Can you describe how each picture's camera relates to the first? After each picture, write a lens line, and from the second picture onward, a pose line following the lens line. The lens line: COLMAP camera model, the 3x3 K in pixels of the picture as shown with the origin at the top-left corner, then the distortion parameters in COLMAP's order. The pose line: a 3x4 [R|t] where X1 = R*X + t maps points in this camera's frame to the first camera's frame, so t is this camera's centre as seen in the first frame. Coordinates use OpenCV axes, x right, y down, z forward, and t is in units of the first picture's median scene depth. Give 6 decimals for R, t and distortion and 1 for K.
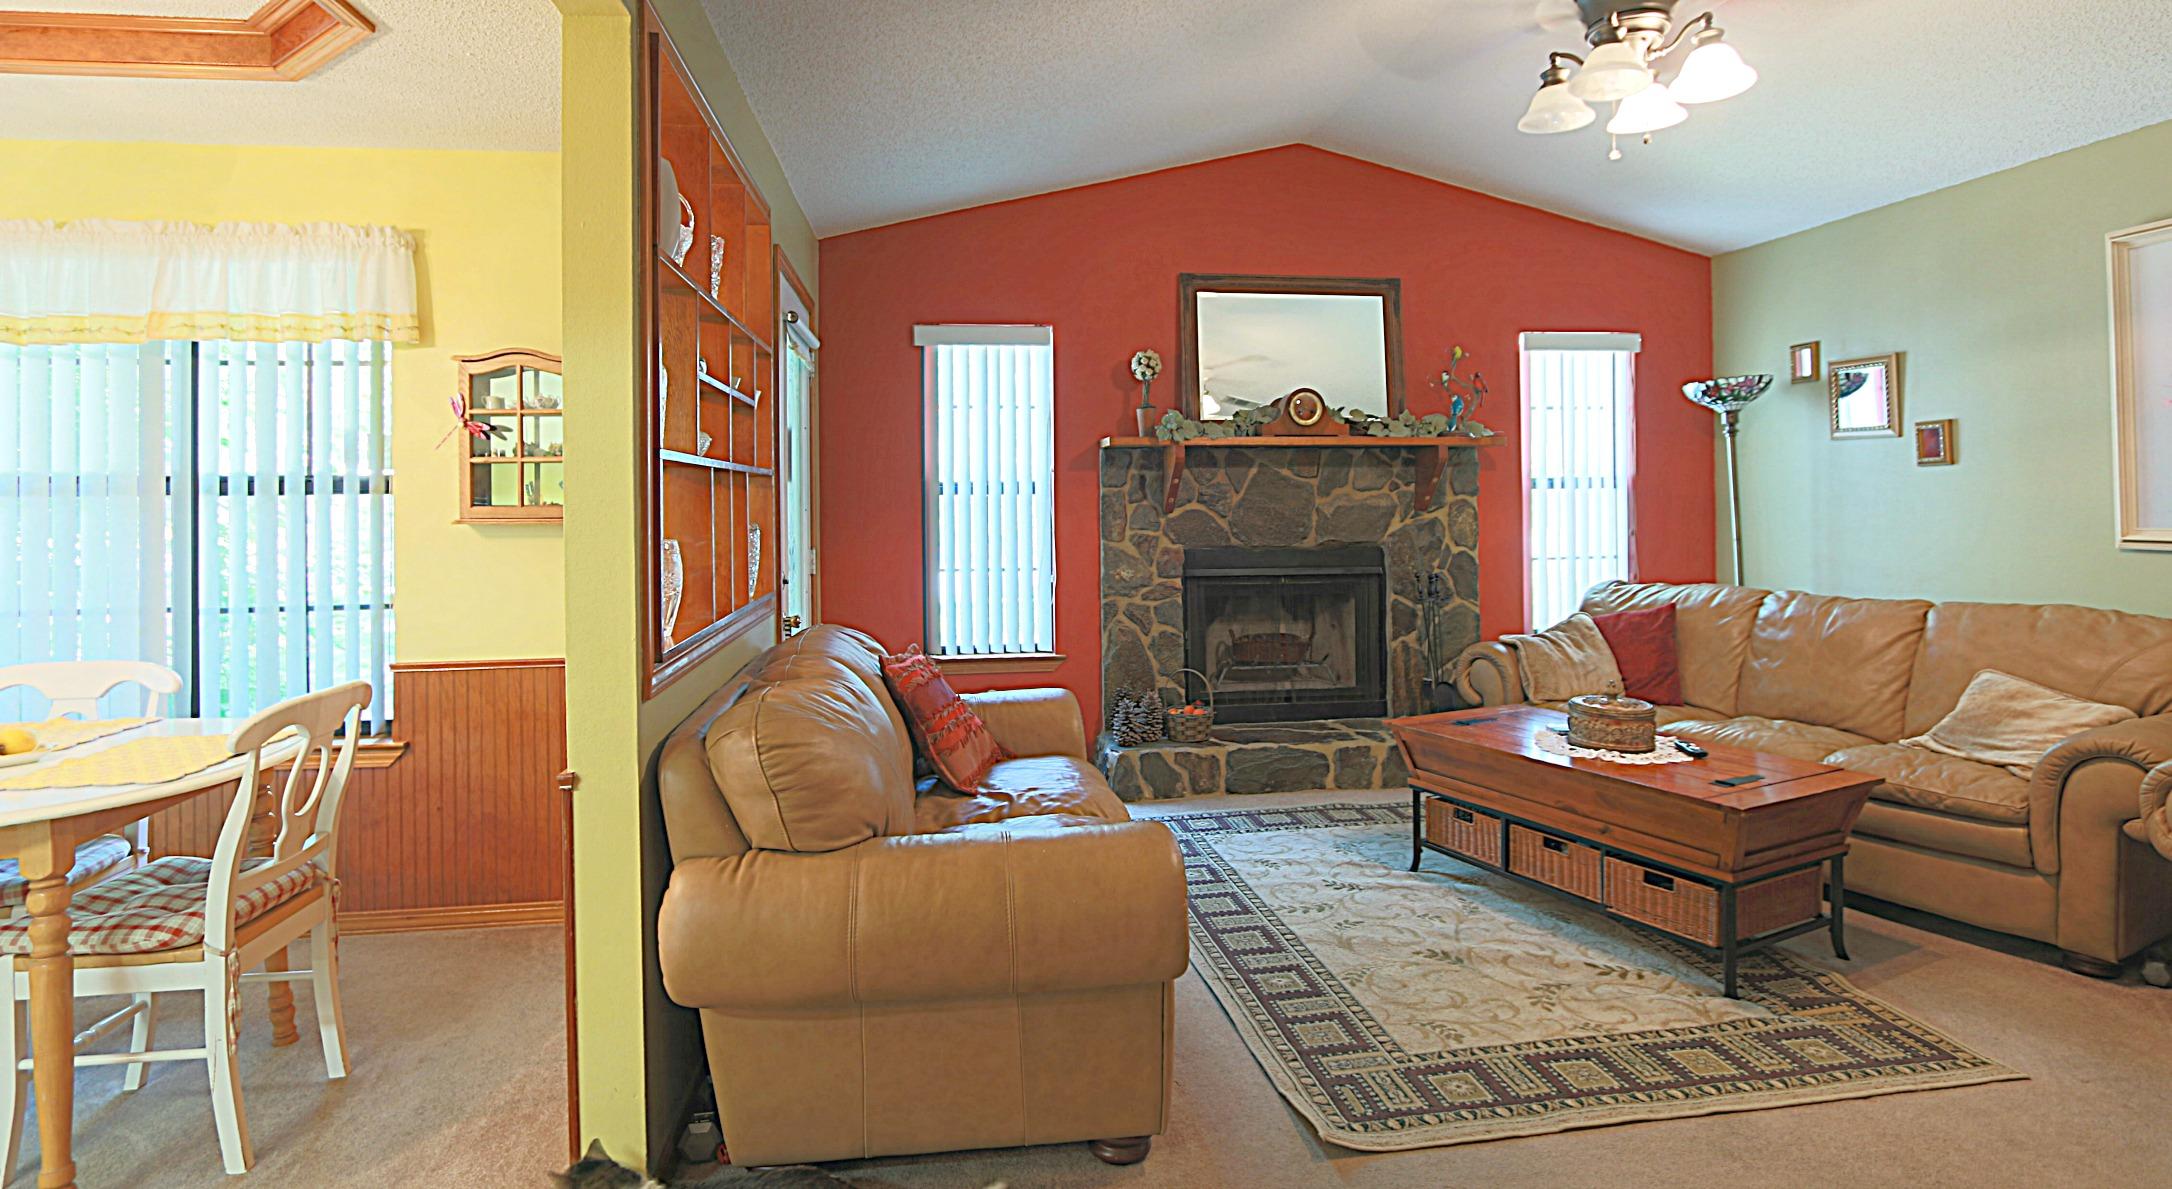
lens RADIAL K [[1104.6, 0, 1081.4], [0, 1104.6, 485.5], [0, 0, 1]] dist [-0.015627, 0.000341]
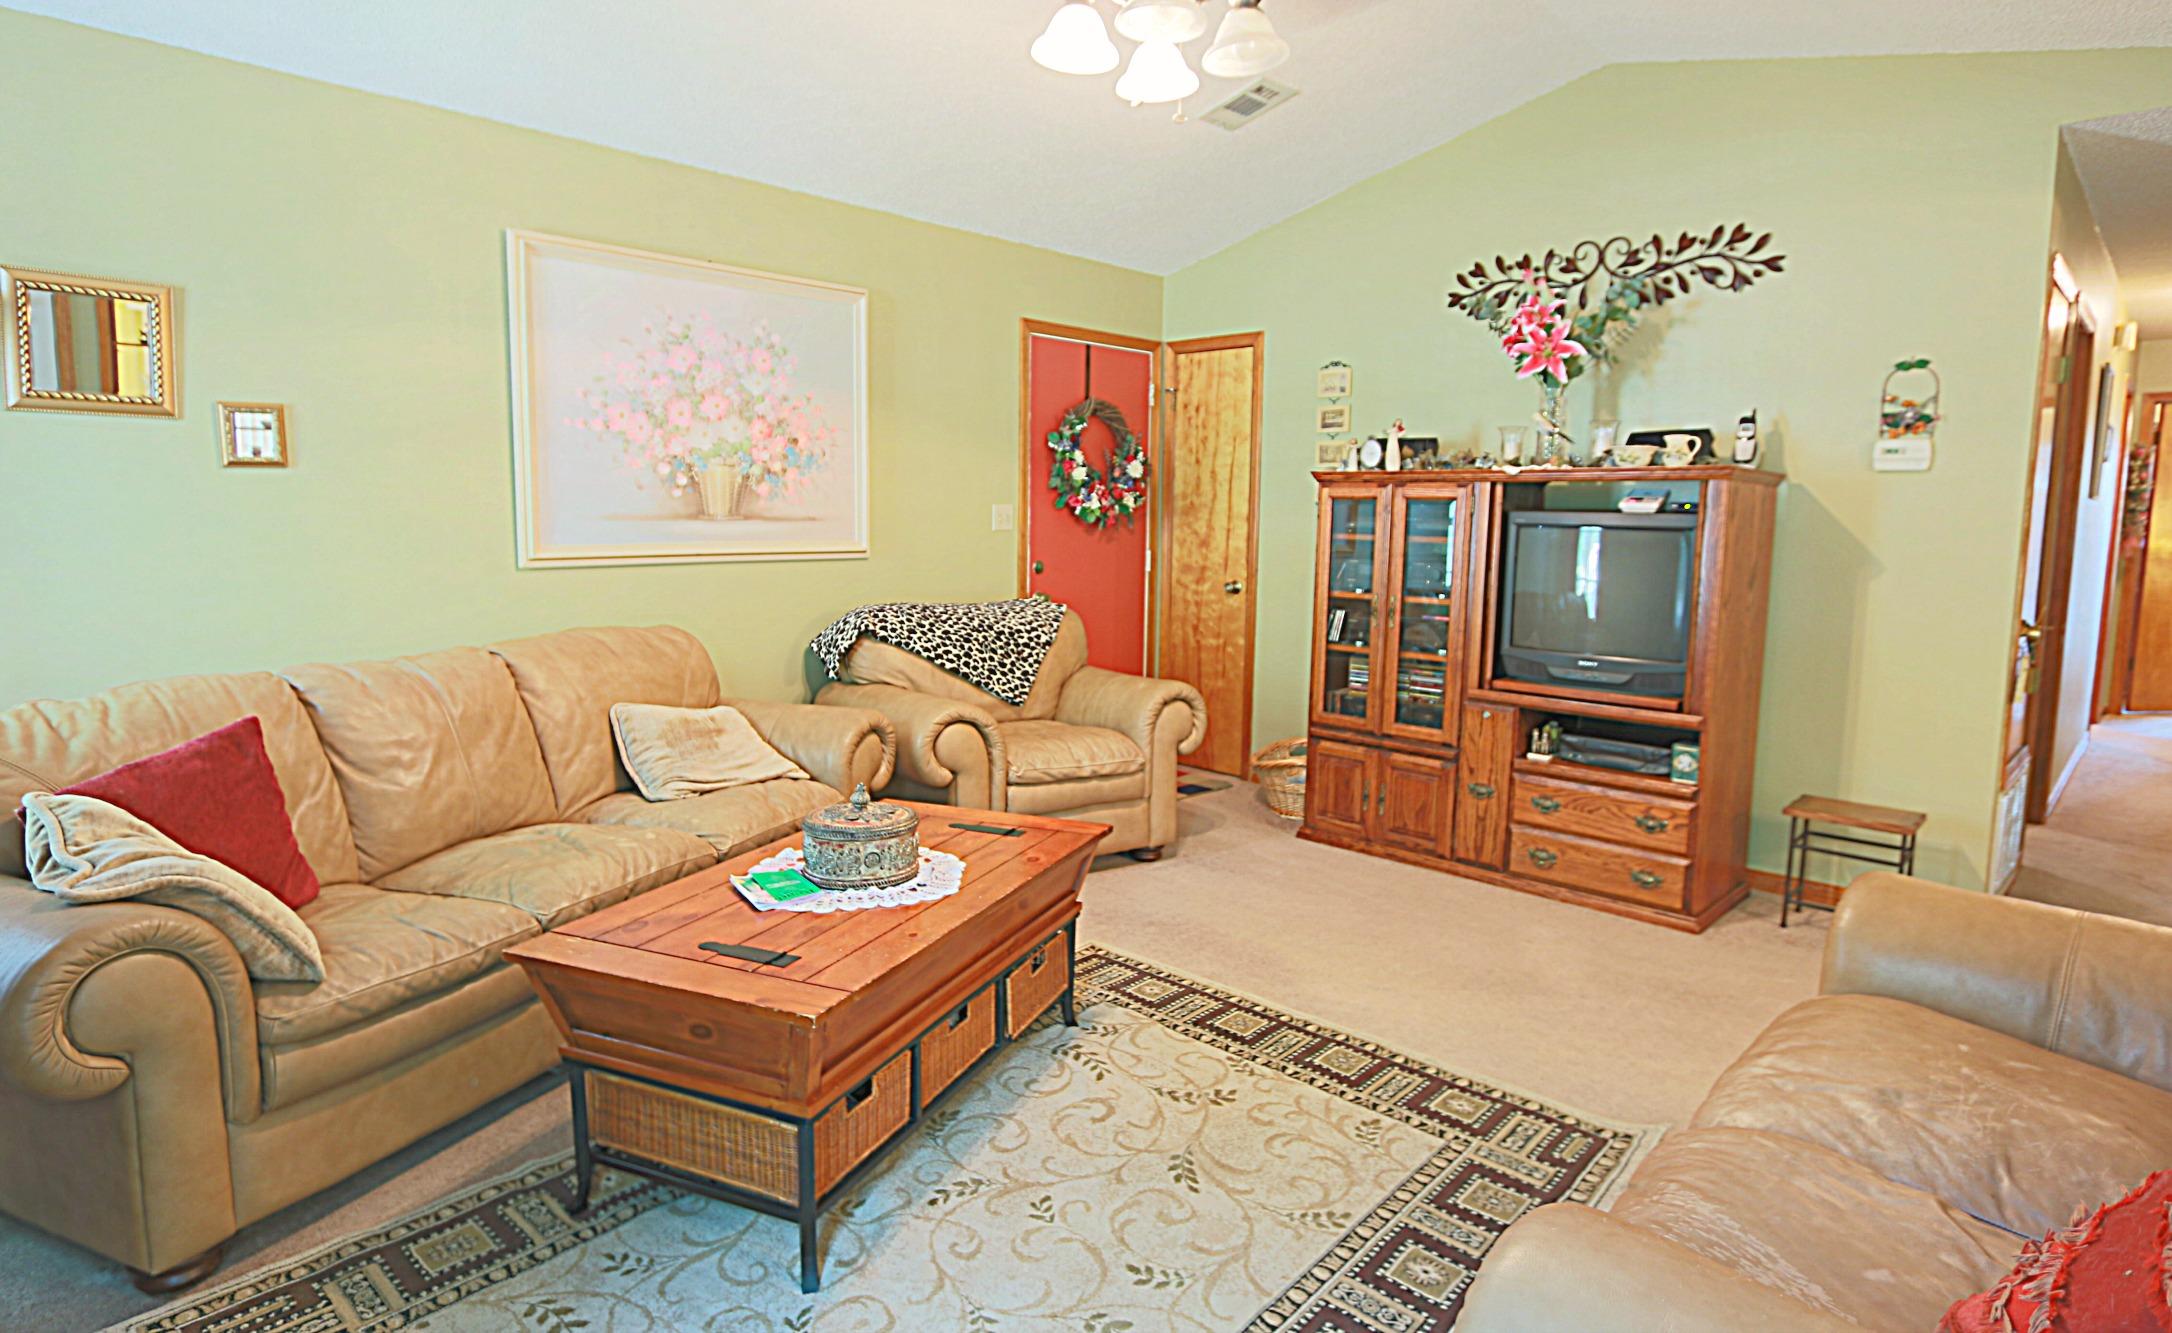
lens RADIAL K [[1155.9, 0, 1082.6], [0, 1155.9, 631.7], [0, 0, 1]] dist [-0.000473, 0.000017]
pose [[-0.617180, -0.086079, 0.782100, -0.173990], [-0.016037, 0.995167, 0.096874, 0.007305], [-0.786659, 0.047247, -0.615577, 1.372792]]
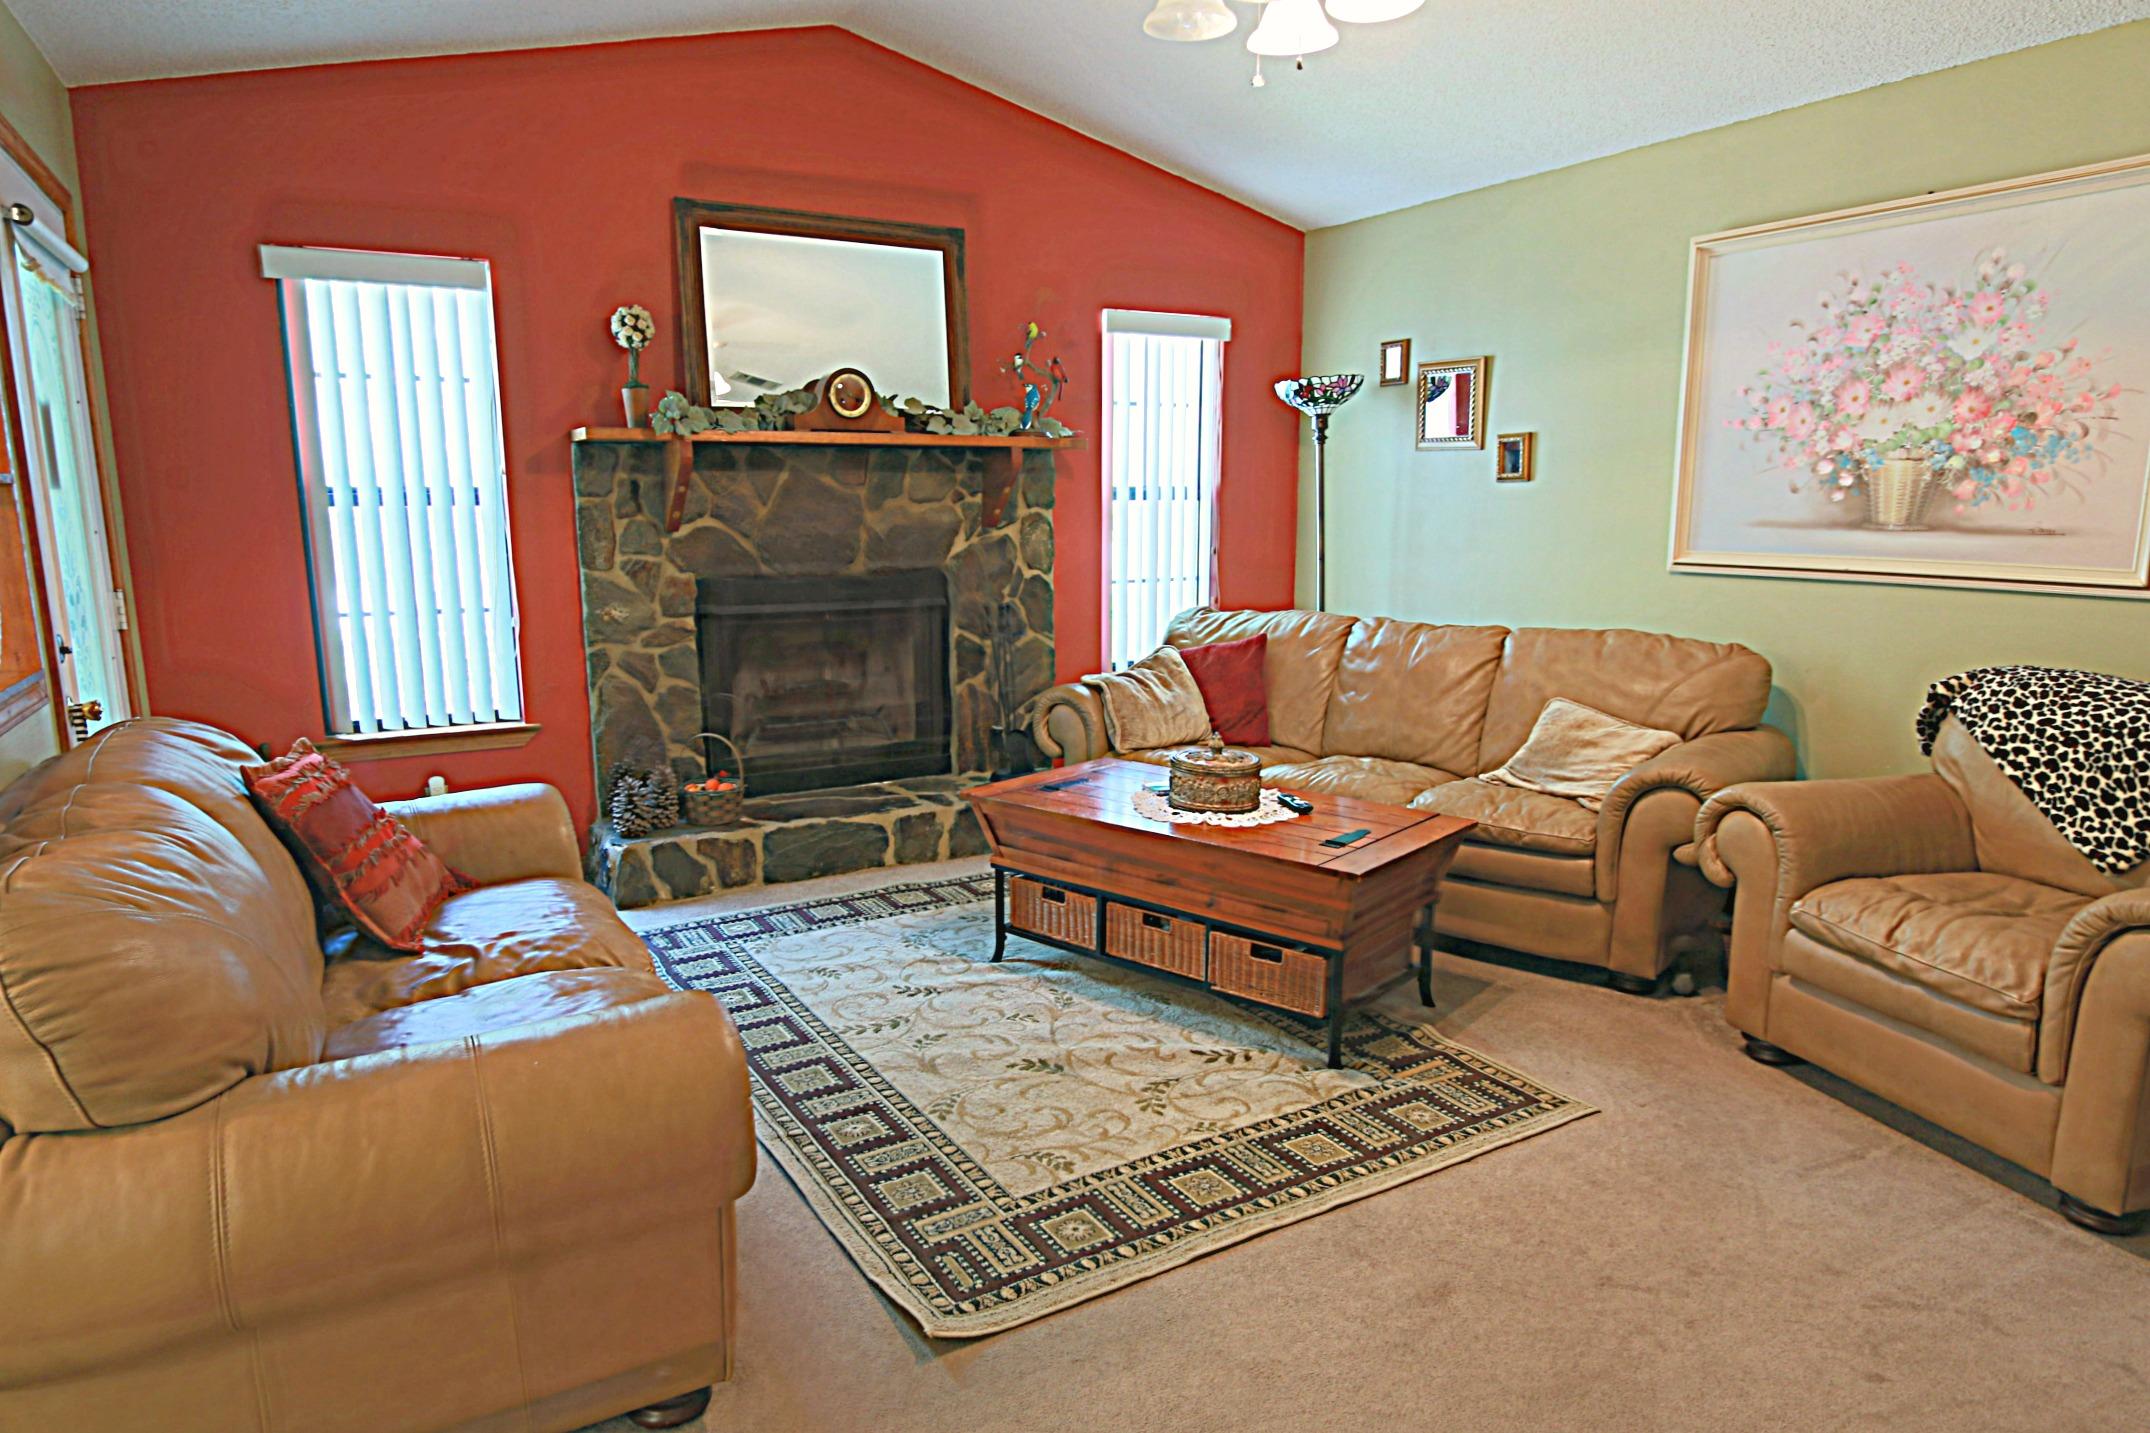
lens RADIAL K [[1290.3, 0, 1063.8], [0, 1290.3, 741.4], [0, 0, 1]] dist [-0.020940, 0.012878]
pose [[0.929109, -0.062192, 0.364539, -0.004583], [-0.010933, 0.980707, 0.195179, -0.014602], [-0.369644, -0.185328, 0.910504, 0.115213]]
